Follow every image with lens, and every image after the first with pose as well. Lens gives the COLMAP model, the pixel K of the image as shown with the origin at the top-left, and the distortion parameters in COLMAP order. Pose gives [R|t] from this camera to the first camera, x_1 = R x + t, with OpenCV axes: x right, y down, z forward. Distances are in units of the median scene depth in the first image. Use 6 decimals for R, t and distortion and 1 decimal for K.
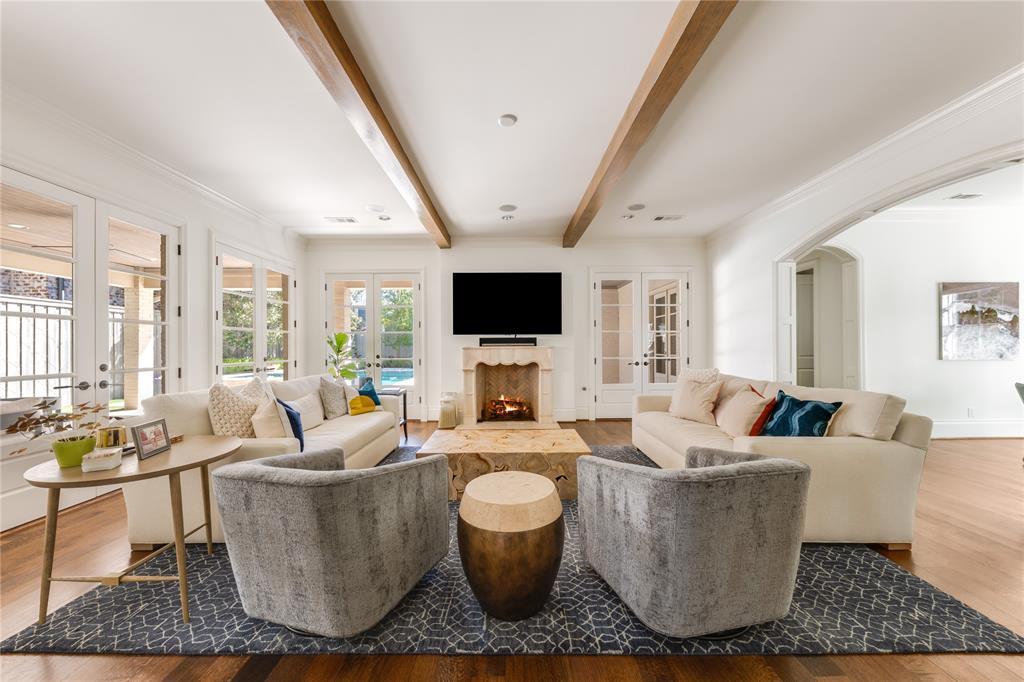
lens RADIAL K [[367.4, 0, 506.3], [0, 367.4, 345.8], [0, 0, 1]] dist [-0.000020, -0.000104]
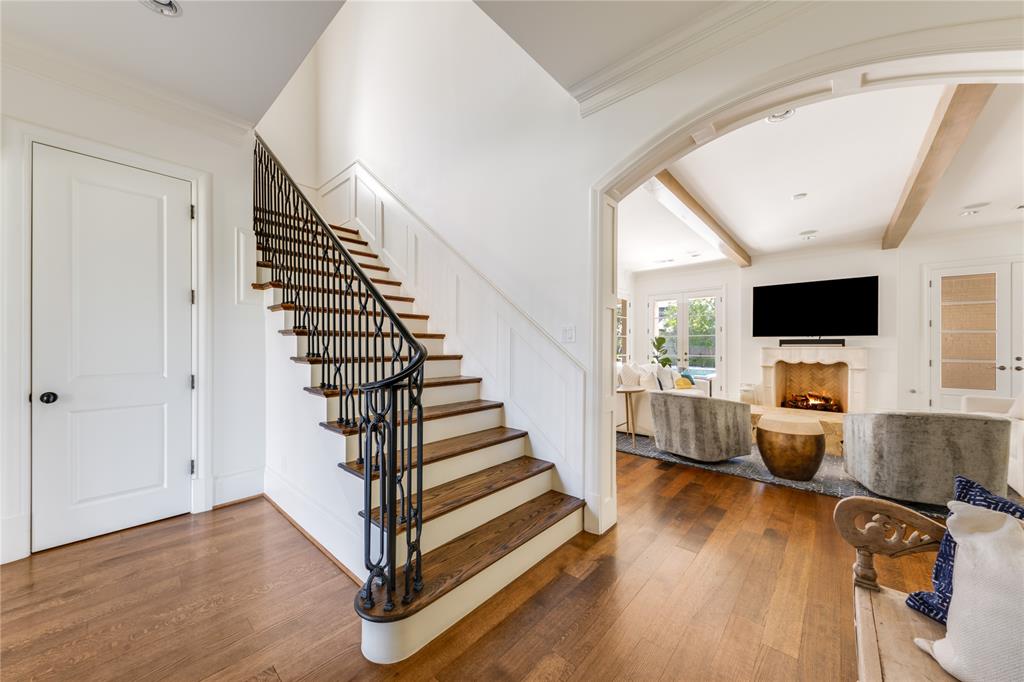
lens RADIAL K [[367.4, 0, 506.3], [0, 367.4, 345.8], [0, 0, 1]] dist [-0.000020, -0.000104]
pose [[0.745371, 0.008205, -0.666600, 0.062062], [-0.006169, 0.999966, 0.005411, -0.002229], [0.666622, 0.000079, 0.745396, -0.480279]]
